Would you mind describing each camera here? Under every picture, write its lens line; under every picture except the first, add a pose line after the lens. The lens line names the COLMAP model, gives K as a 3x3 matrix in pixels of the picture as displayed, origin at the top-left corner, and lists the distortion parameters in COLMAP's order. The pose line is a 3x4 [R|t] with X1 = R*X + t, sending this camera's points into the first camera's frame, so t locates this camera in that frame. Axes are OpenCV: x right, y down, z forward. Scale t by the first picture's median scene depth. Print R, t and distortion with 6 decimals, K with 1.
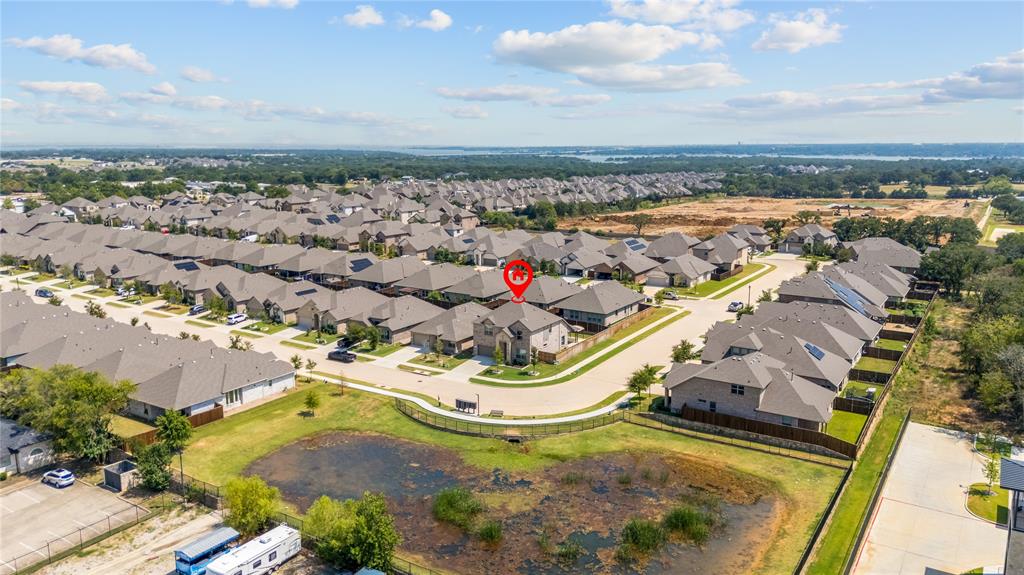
lens RADIAL K [[754.1, 0, 512.0], [0, 754.1, 287.5], [0, 0, 1]] dist [0.086491, -0.123271]
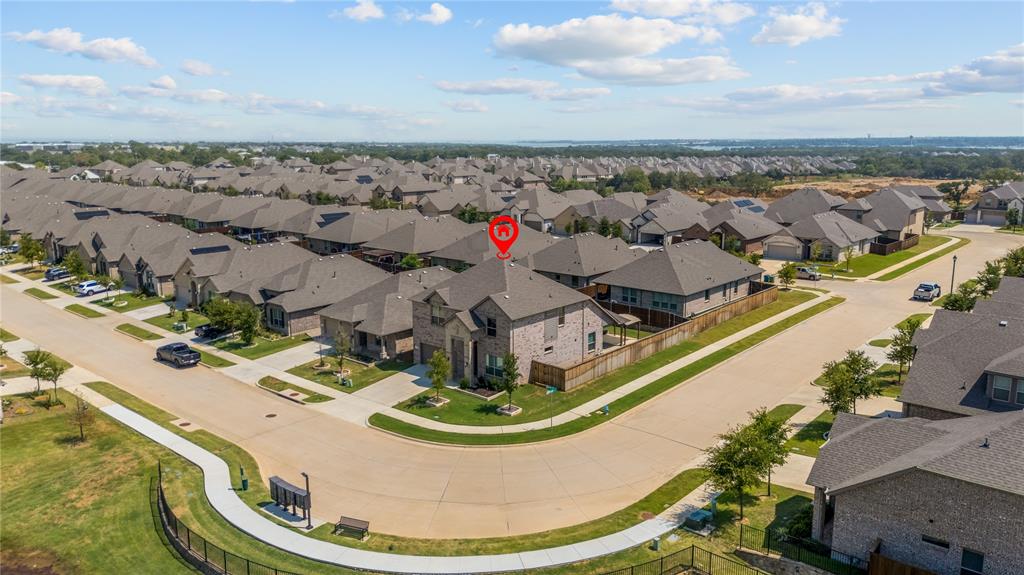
lens RADIAL K [[754.1, 0, 512.0], [0, 754.1, 287.5], [0, 0, 1]] dist [0.086491, -0.123271]
pose [[0.989738, 0.027107, -0.140299, 0.079836], [-0.026212, 0.999623, 0.008218, 0.029356], [0.140469, -0.004456, 0.990075, 0.459142]]
